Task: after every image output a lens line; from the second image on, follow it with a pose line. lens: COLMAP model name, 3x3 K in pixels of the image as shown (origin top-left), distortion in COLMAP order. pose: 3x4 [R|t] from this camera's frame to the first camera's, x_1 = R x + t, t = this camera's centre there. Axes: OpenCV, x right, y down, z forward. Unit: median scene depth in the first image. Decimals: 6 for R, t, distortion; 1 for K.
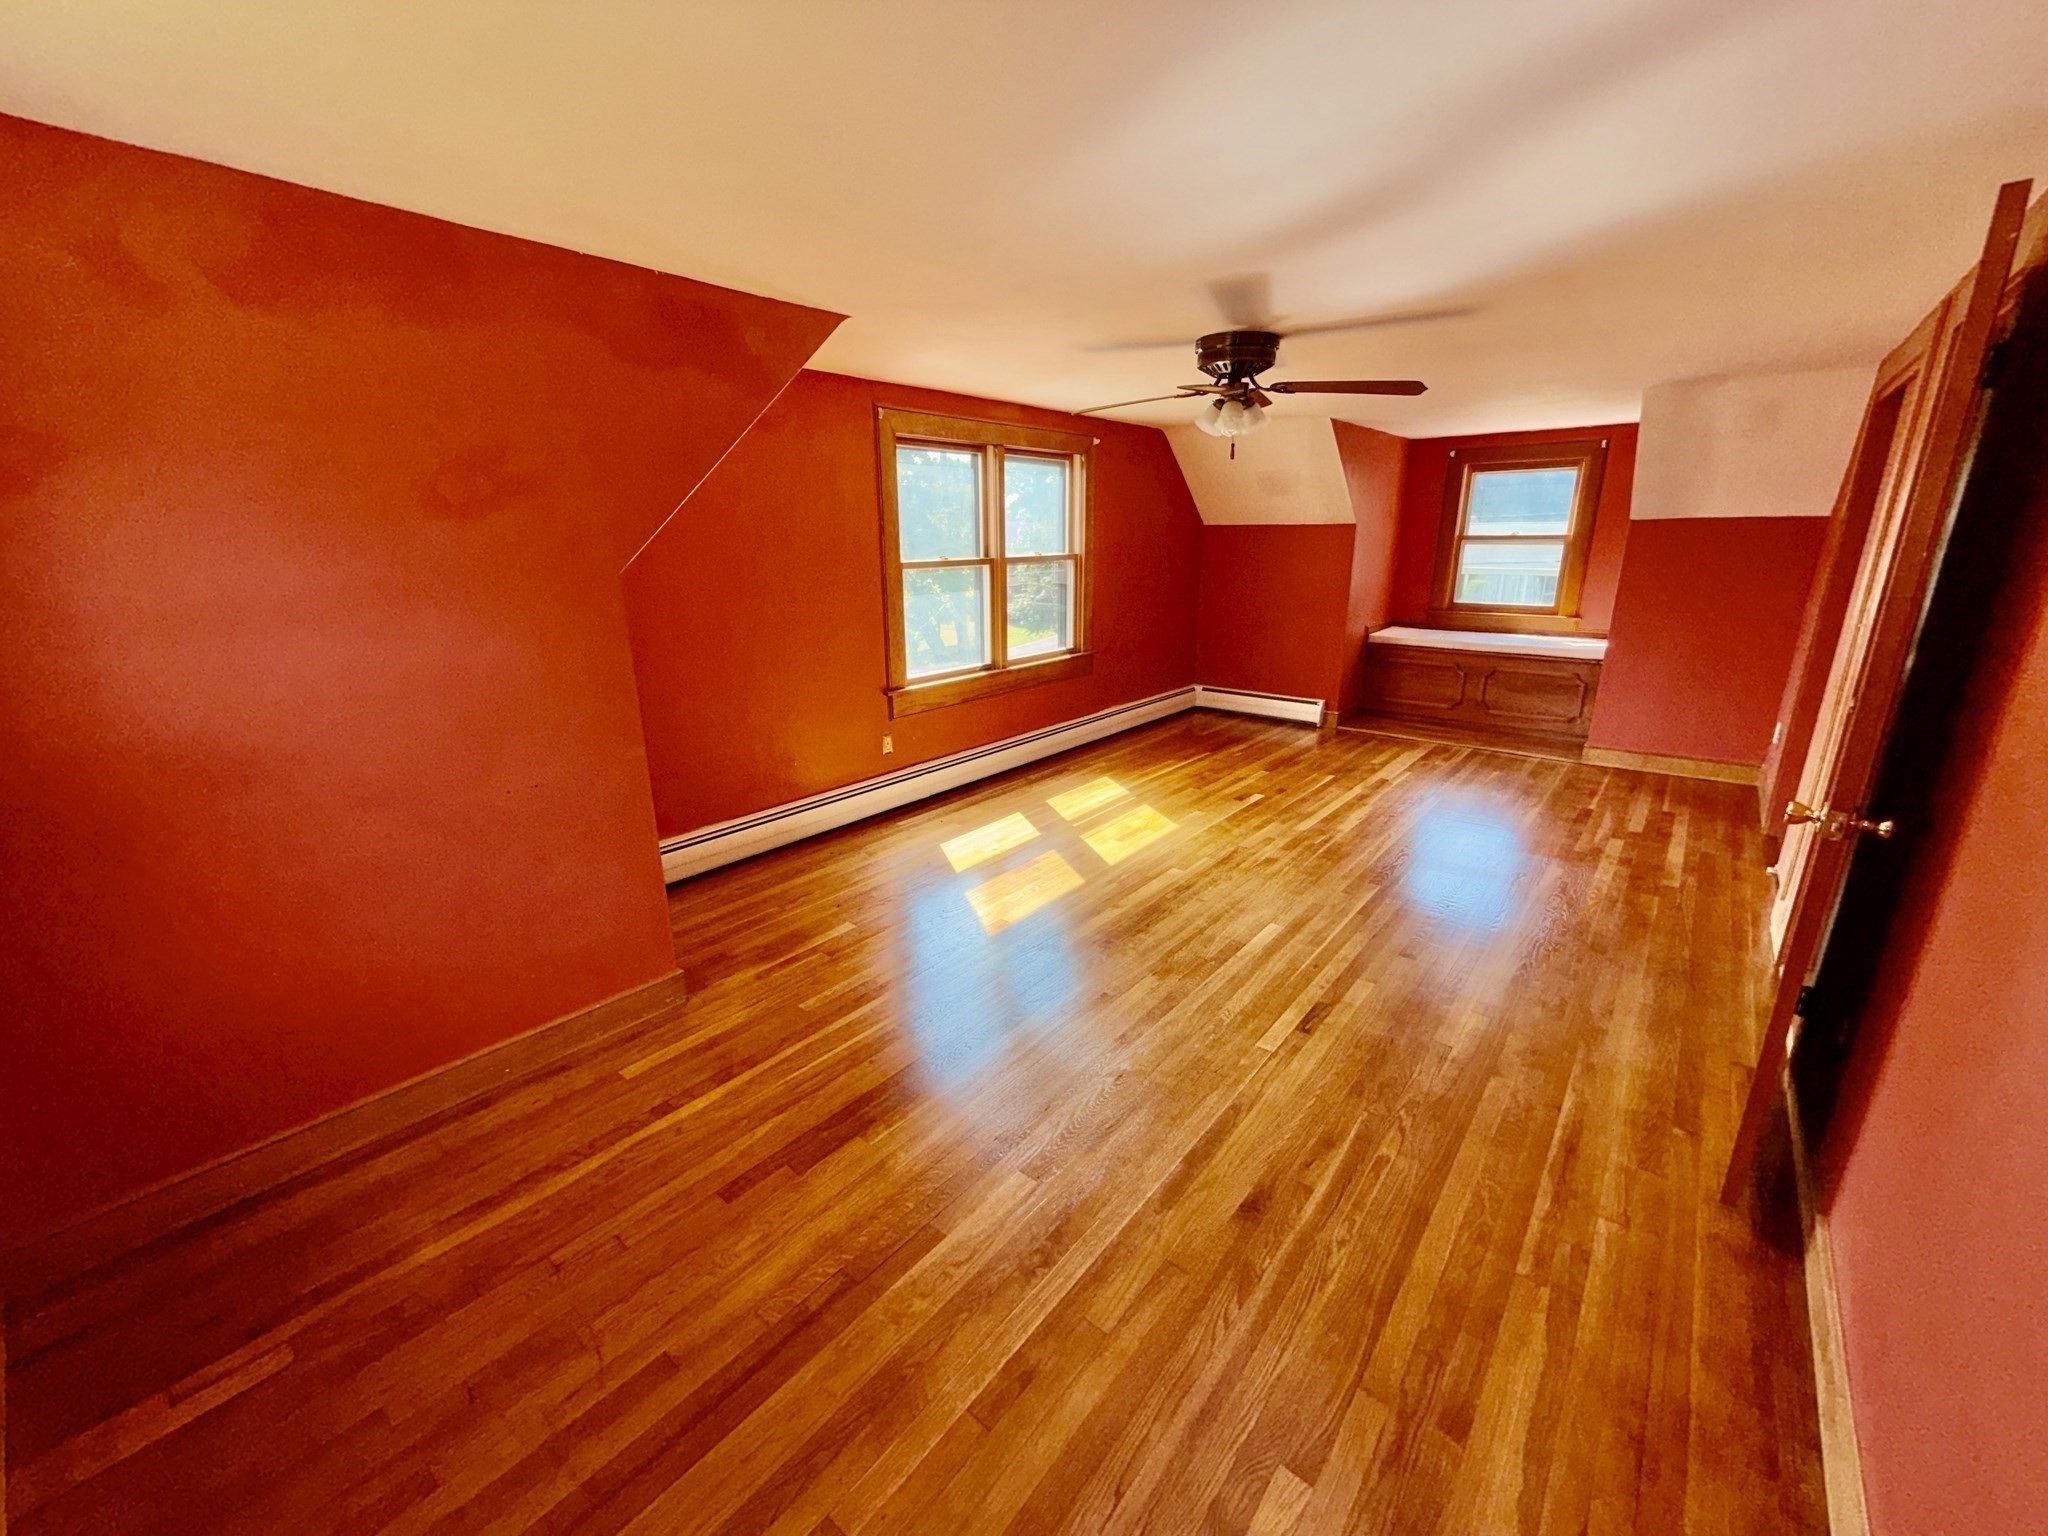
lens RADIAL K [[815.1, 0, 1023.2], [0, 815.1, 769.7], [0, 0, 1]] dist [-0.001600, 0.000756]
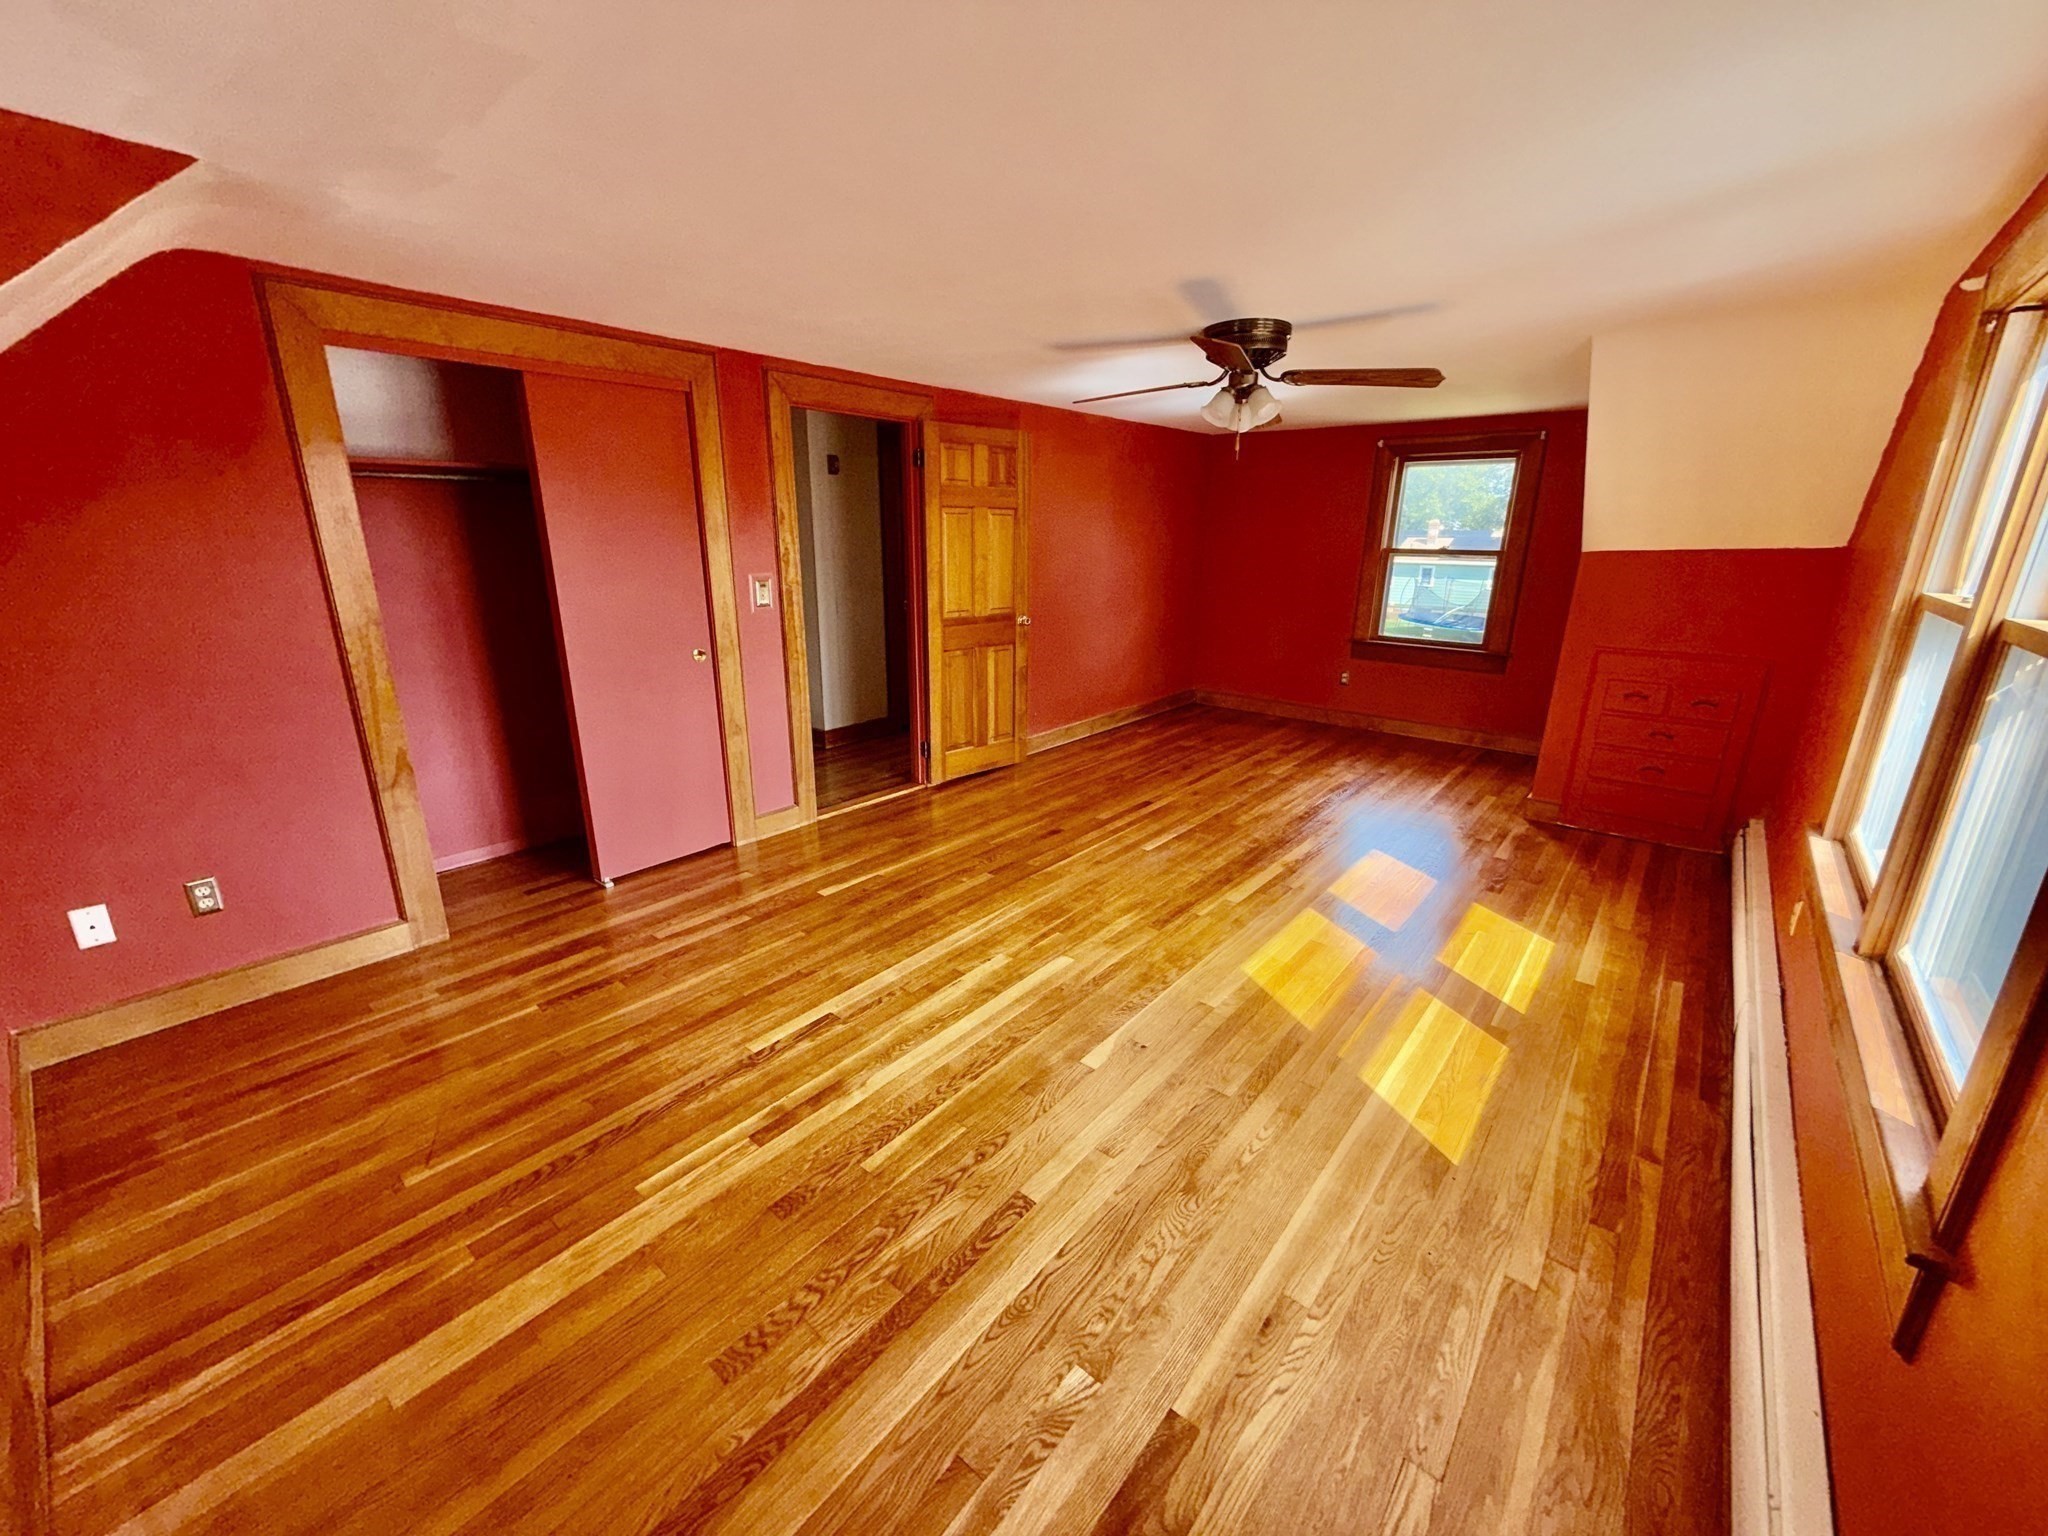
lens RADIAL K [[815.1, 0, 1018.6], [0, 815.1, 769.0], [0, 0, 1]] dist [-0.001600, 0.000756]
pose [[-0.999966, -0.001667, 0.008090, 0.410852], [0.002980, 0.840657, 0.541560, -0.482522], [-0.007704, 0.541565, -0.840623, 1.644769]]
